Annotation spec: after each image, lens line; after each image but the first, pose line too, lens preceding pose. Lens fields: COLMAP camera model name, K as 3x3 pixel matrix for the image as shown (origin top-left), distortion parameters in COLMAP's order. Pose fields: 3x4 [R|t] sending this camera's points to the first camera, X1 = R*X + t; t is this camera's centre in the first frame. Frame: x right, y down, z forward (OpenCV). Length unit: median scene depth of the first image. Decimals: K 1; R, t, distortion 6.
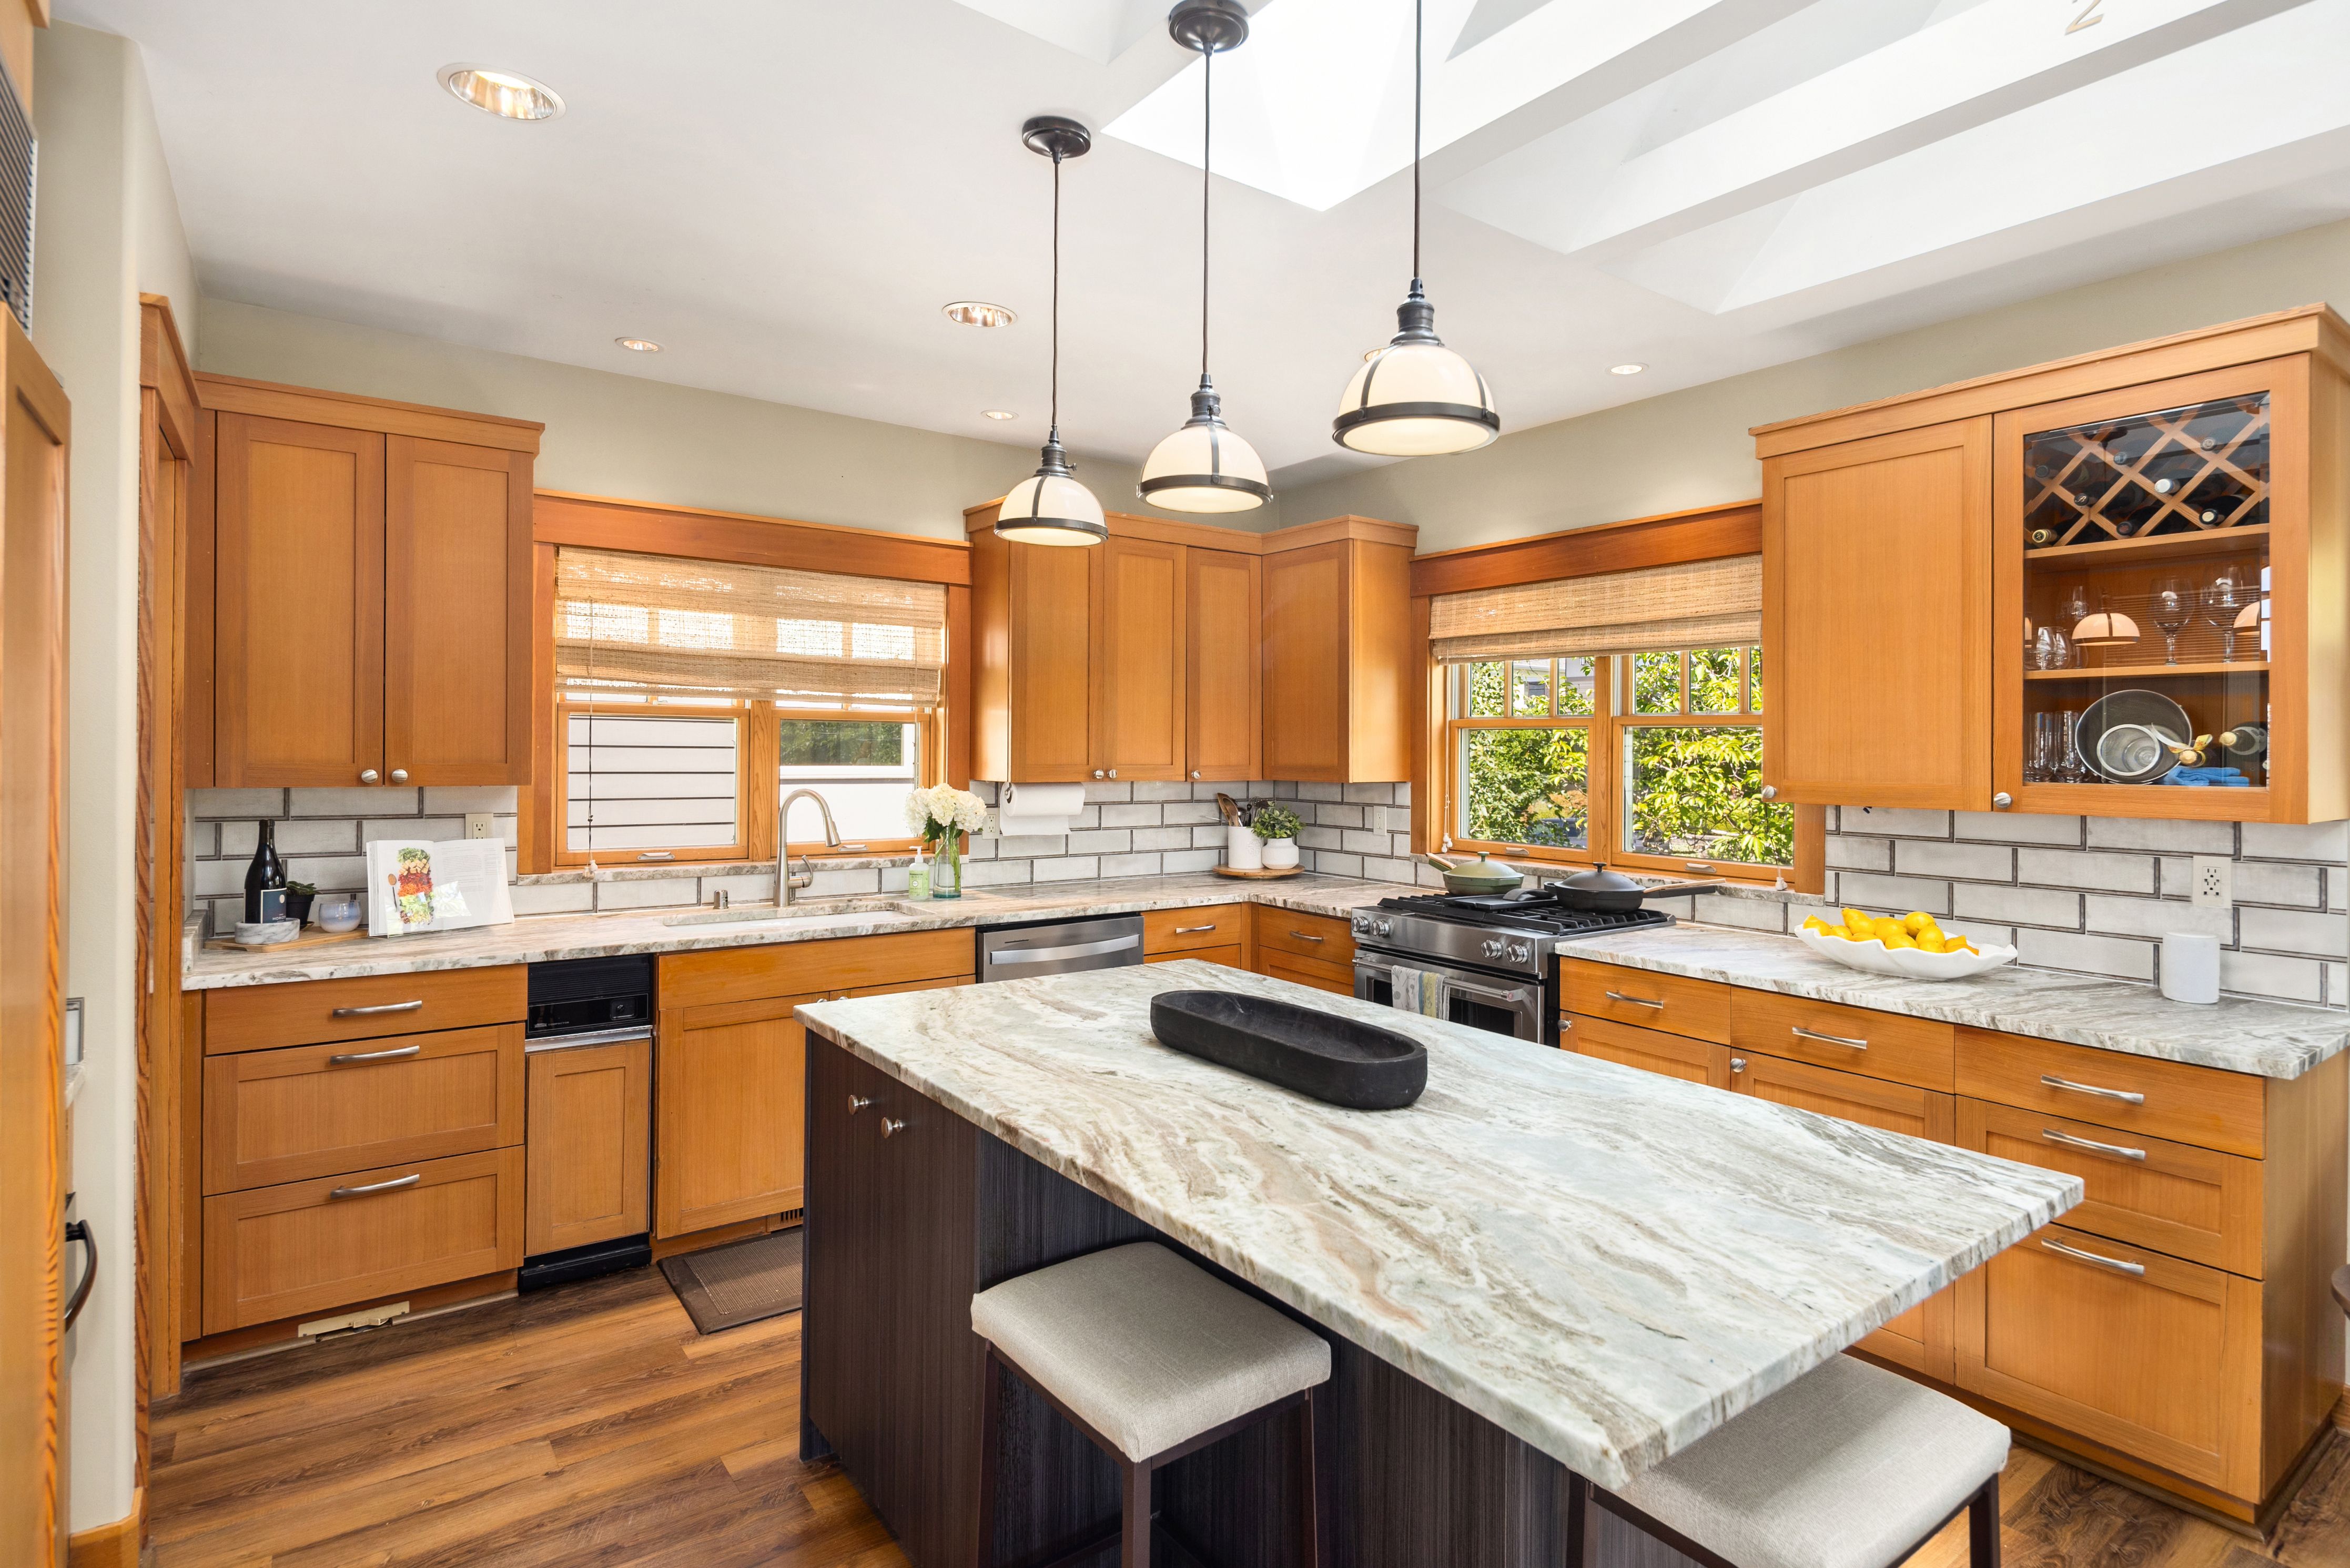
lens RADIAL K [[1202.4, 0, 1247.7], [0, 1202.4, 750.6], [0, 0, 1]] dist [0.004199, -0.000685]
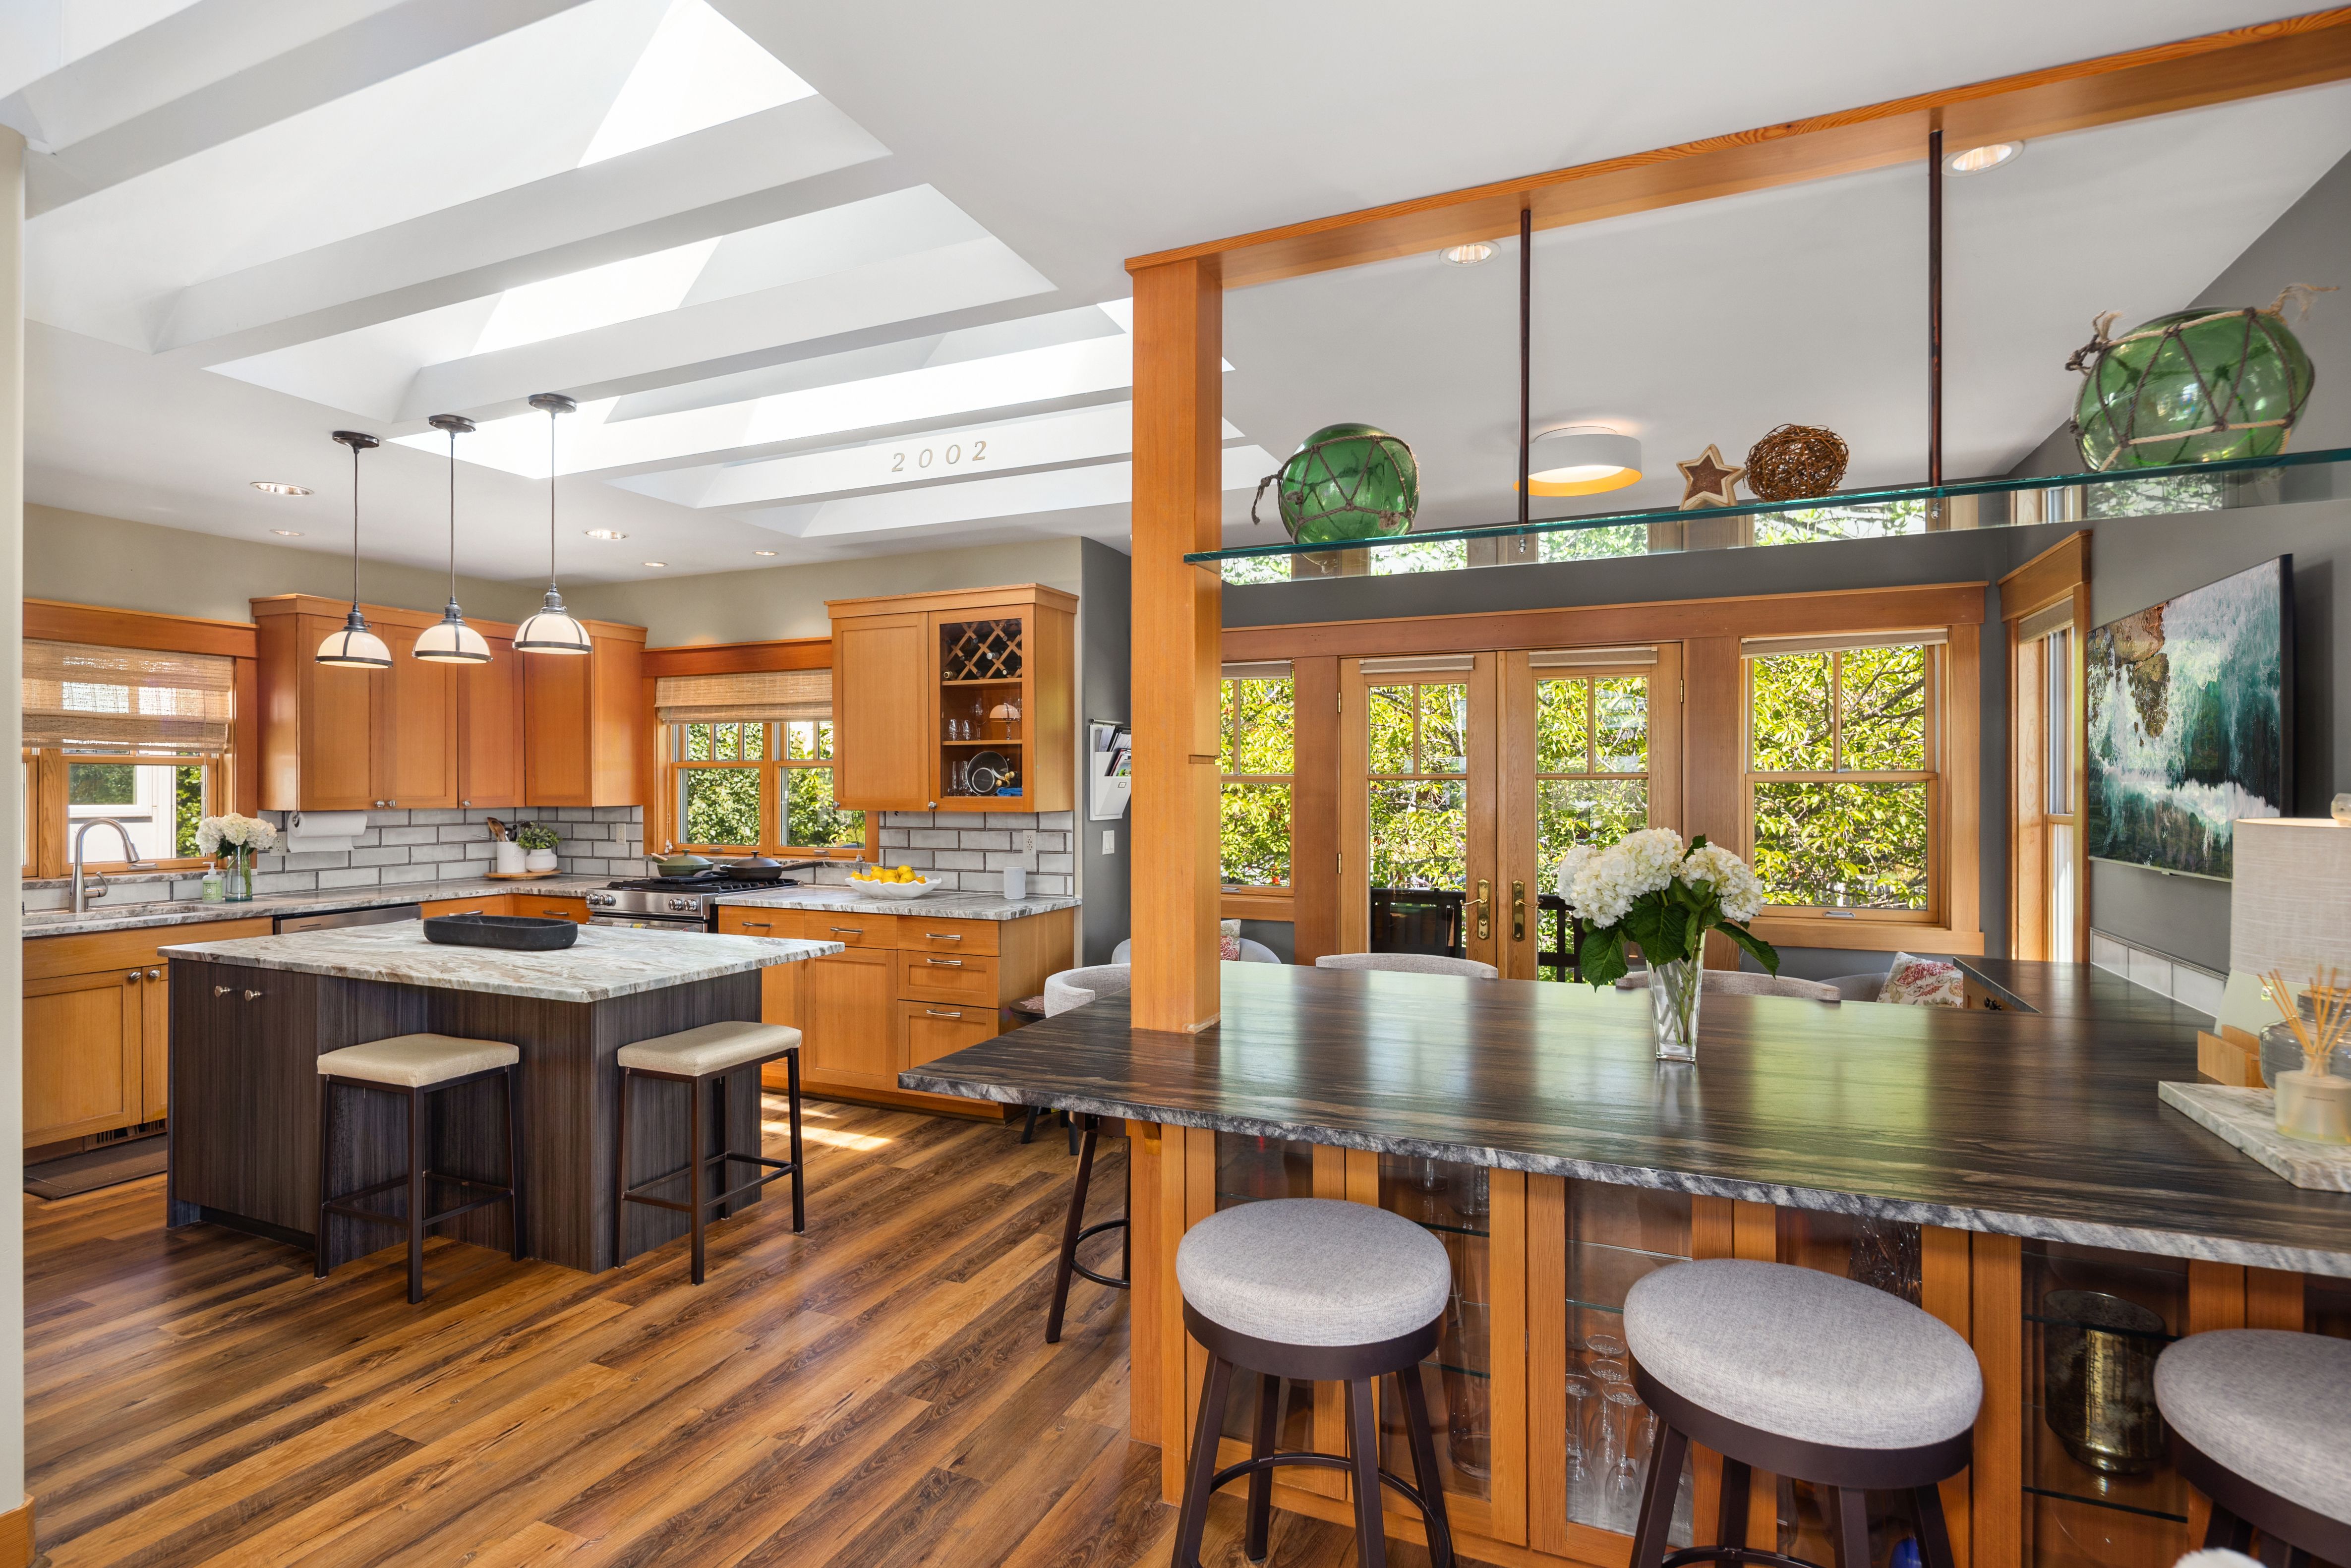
lens RADIAL K [[1148.3, 0, 1188.2], [0, 1148.3, 781.3], [0, 0, 1]] dist [0.004584, -0.004135]
pose [[0.877663, -0.008856, 0.479196, 0.068071], [0.009591, 0.999954, 0.000915, 0.002844], [-0.479182, 0.003792, 0.877707, -0.716701]]
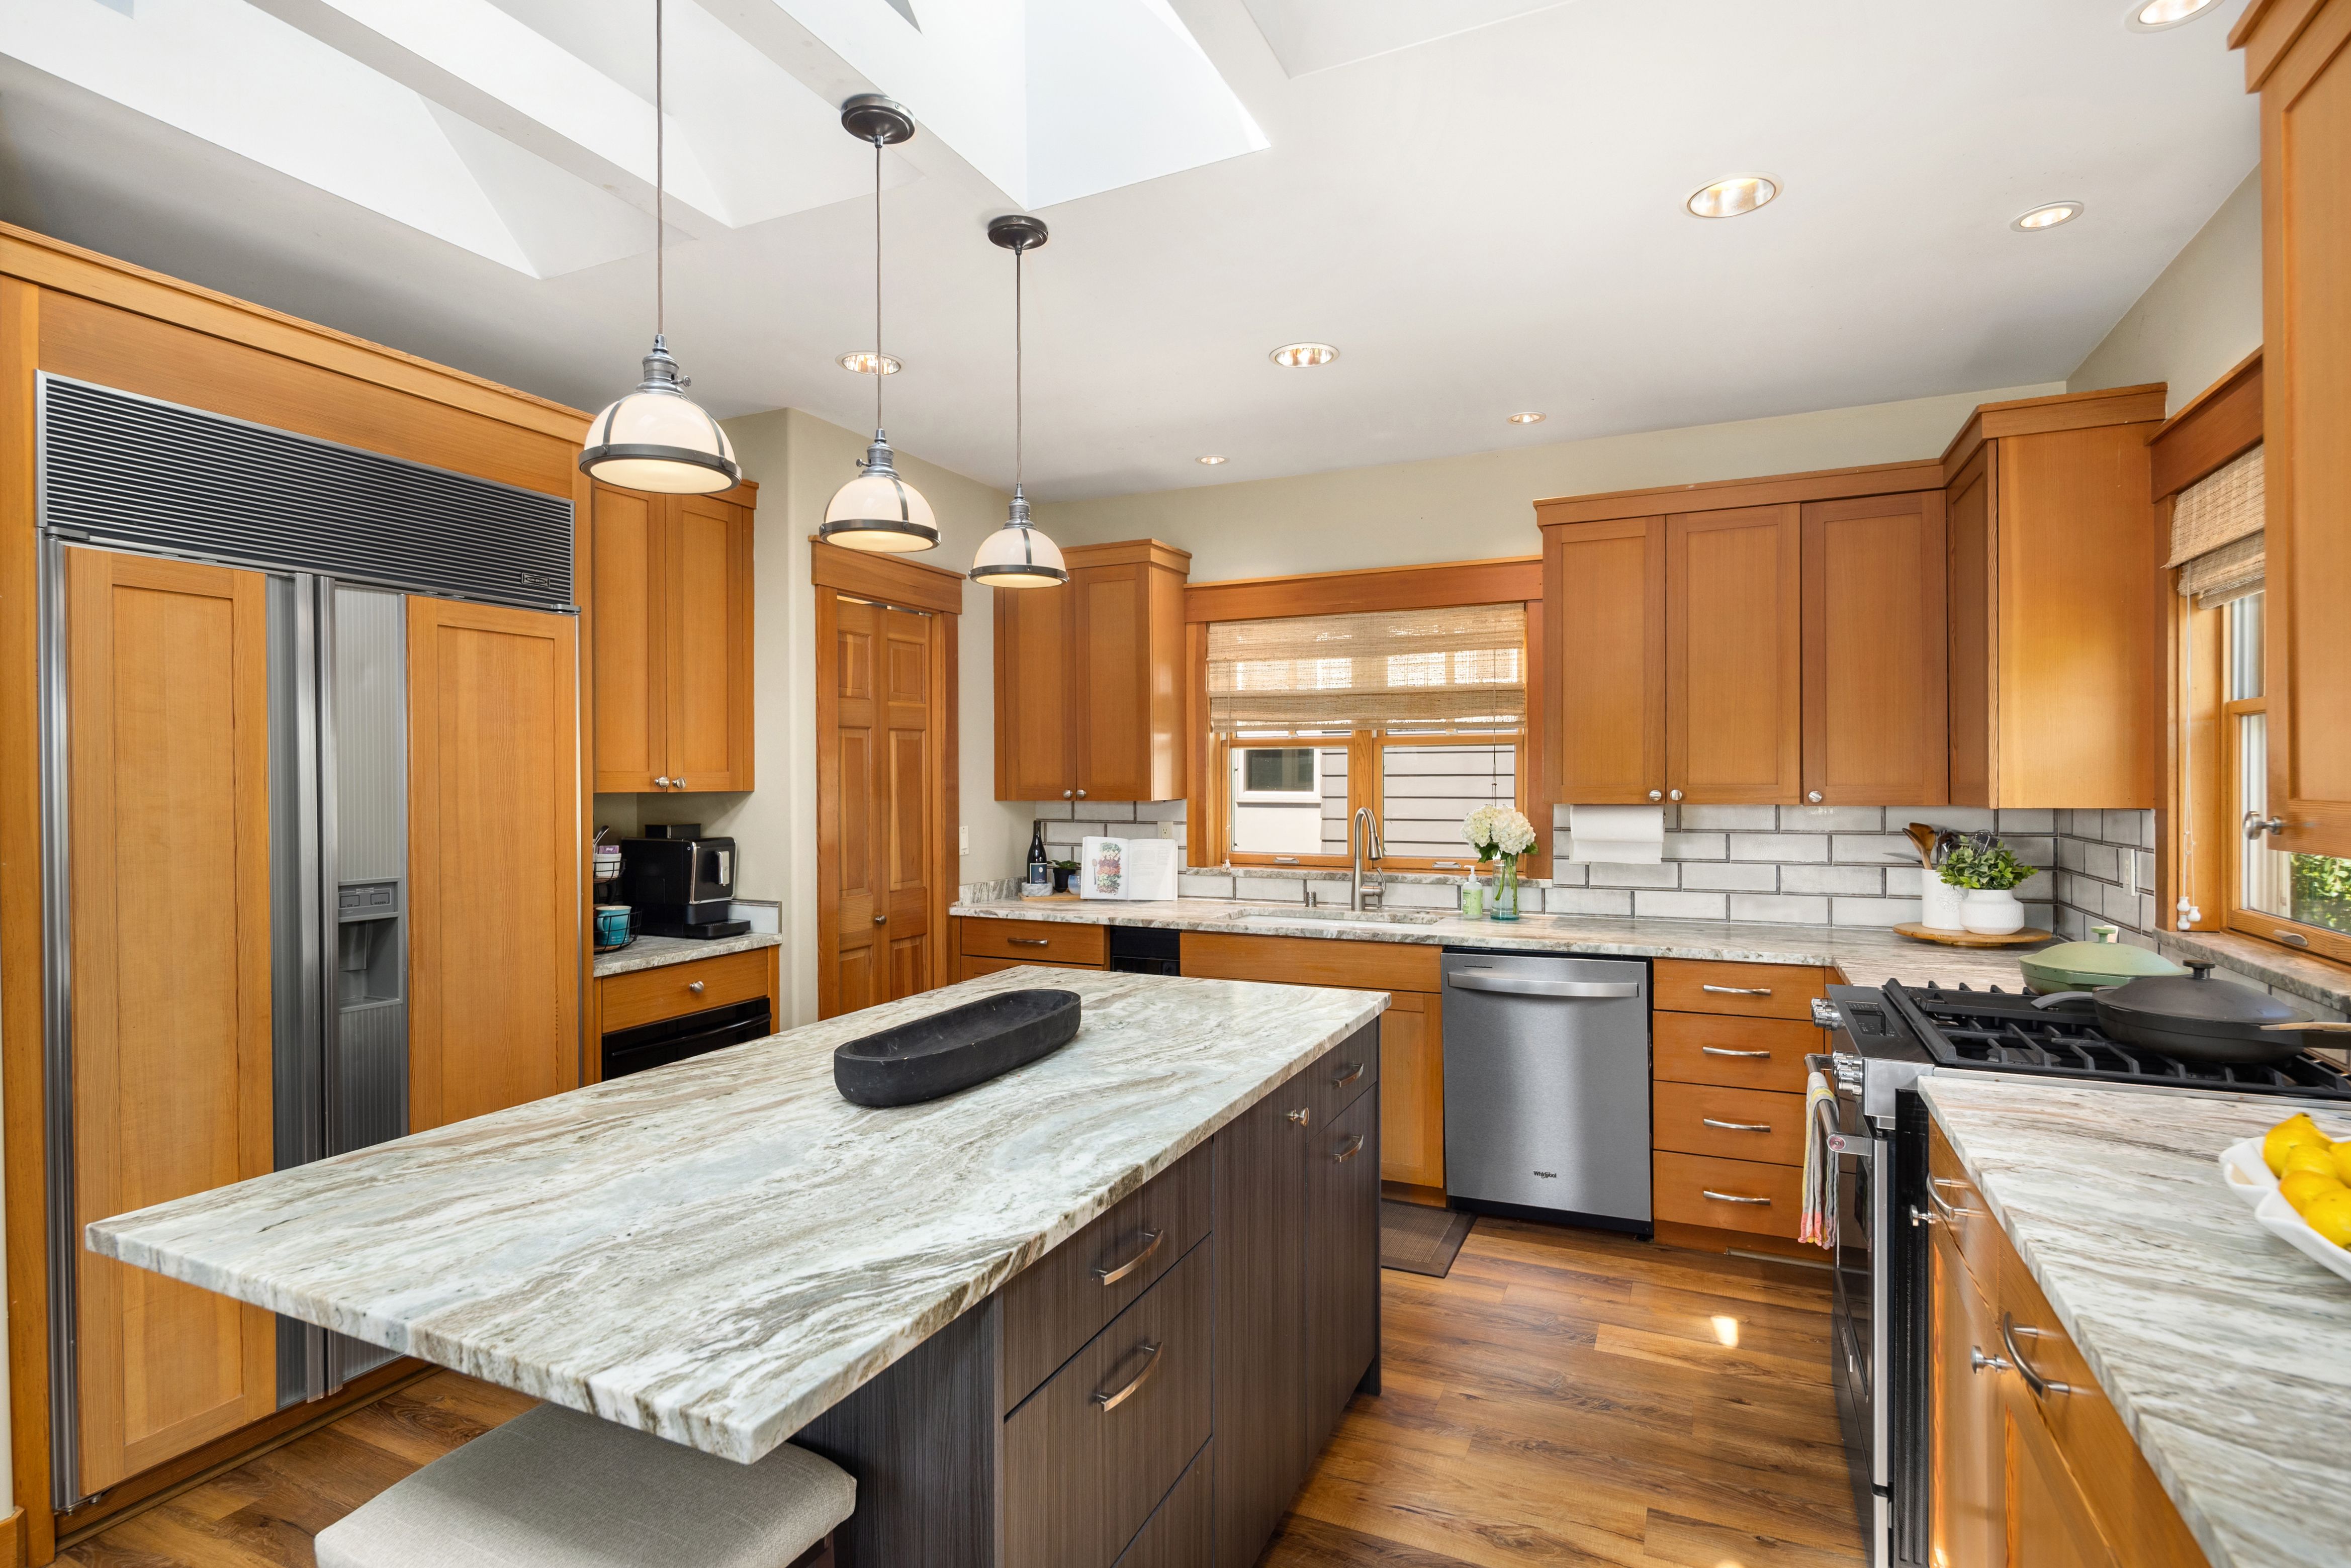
lens RADIAL K [[1148.3, 0, 1188.3], [0, 1148.3, 795.1], [0, 0, 1]] dist [0.004584, -0.004135]
pose [[0.459414, -0.000441, -0.888222, 0.587599], [0.009994, 0.999939, 0.004673, 0.016043], [0.888166, -0.011024, 0.459391, 0.418987]]
